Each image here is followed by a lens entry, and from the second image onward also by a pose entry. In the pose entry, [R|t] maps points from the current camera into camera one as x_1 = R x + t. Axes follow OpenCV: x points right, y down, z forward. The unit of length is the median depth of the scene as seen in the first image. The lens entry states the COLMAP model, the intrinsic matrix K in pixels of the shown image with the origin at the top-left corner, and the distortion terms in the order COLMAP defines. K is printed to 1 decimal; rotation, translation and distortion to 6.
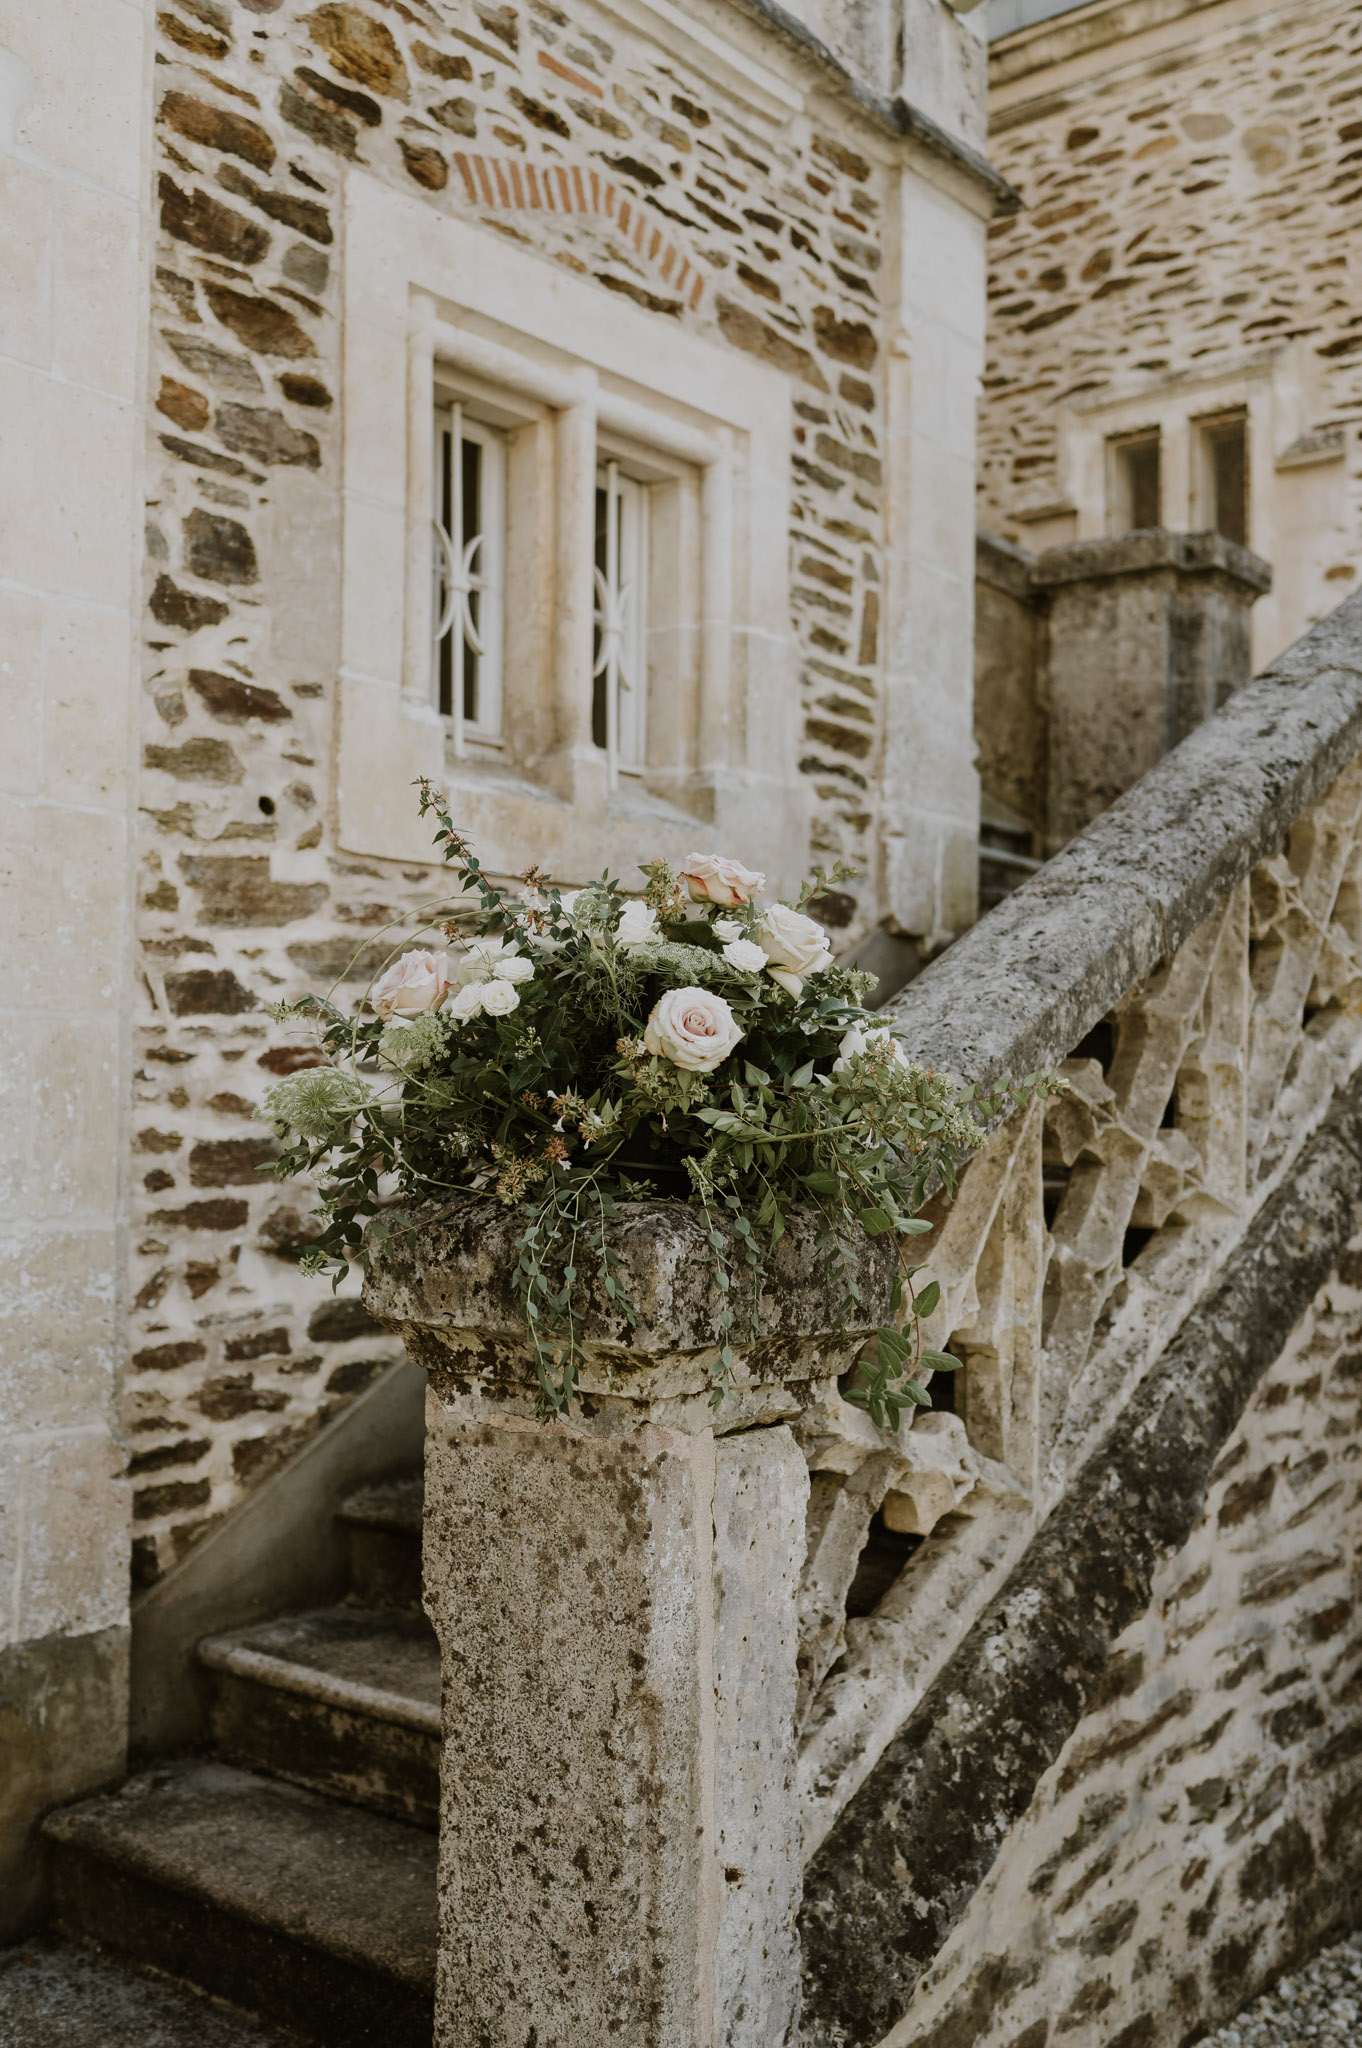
lens RADIAL K [[1930.8, 0, 681.6], [0, 1930.8, 1036.2], [0, 0, 1]] dist [0.007153, 0.000000]
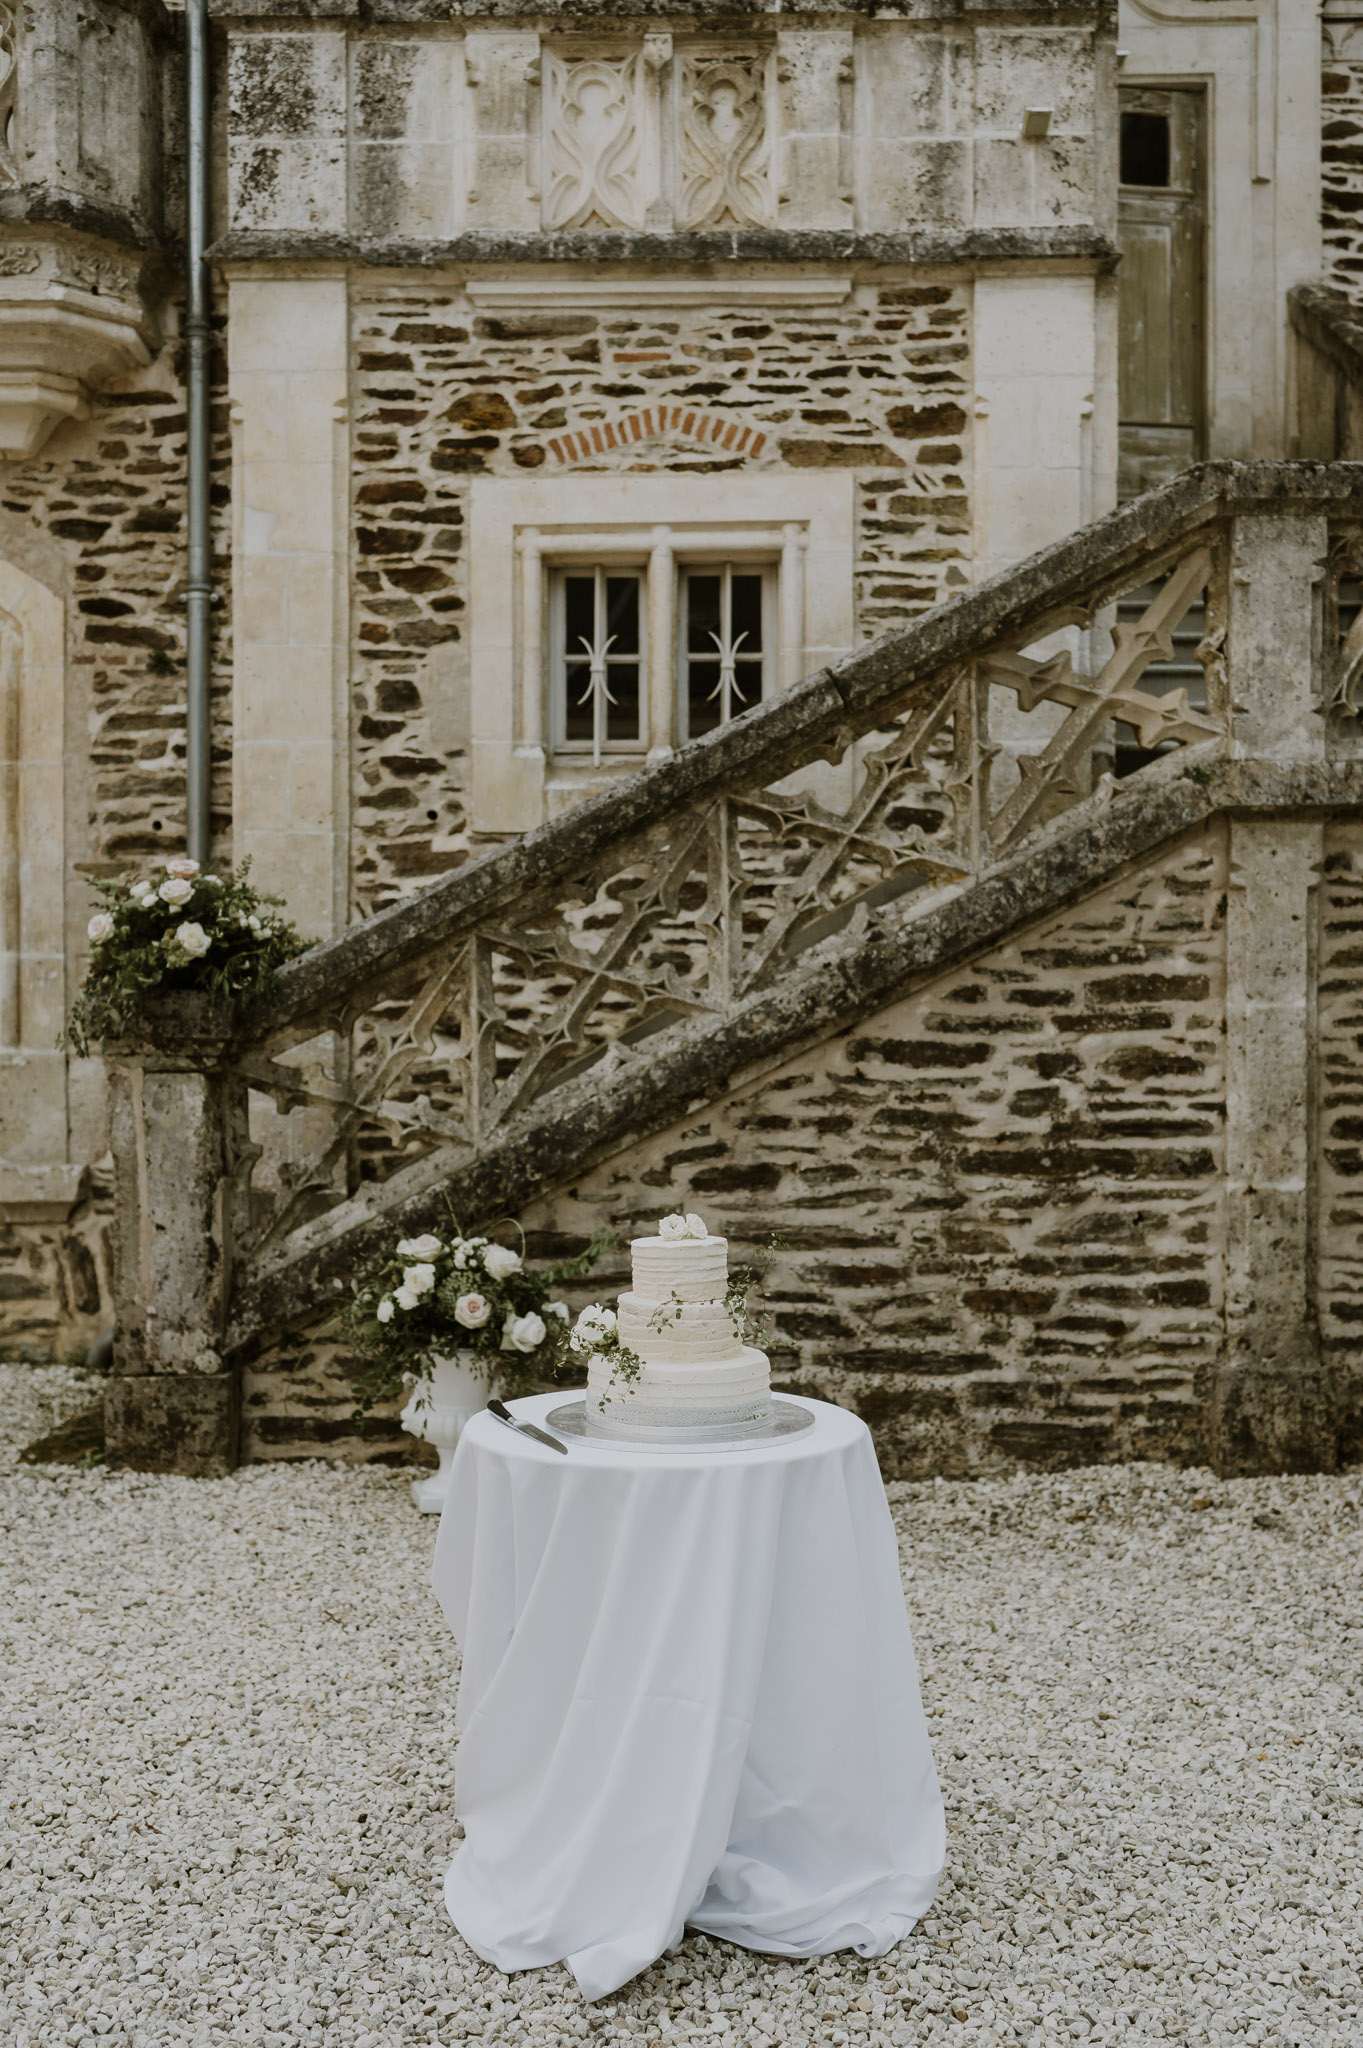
lens RADIAL K [[1930.8, 0, 681.3], [0, 1930.8, 1015.1], [0, 0, 1]] dist [0.007153, 0.000000]
pose [[0.634792, -0.003871, -0.772673, 1.499072], [0.041185, 0.998735, 0.028831, 0.042867], [0.771585, -0.050124, 0.634149, -0.100118]]
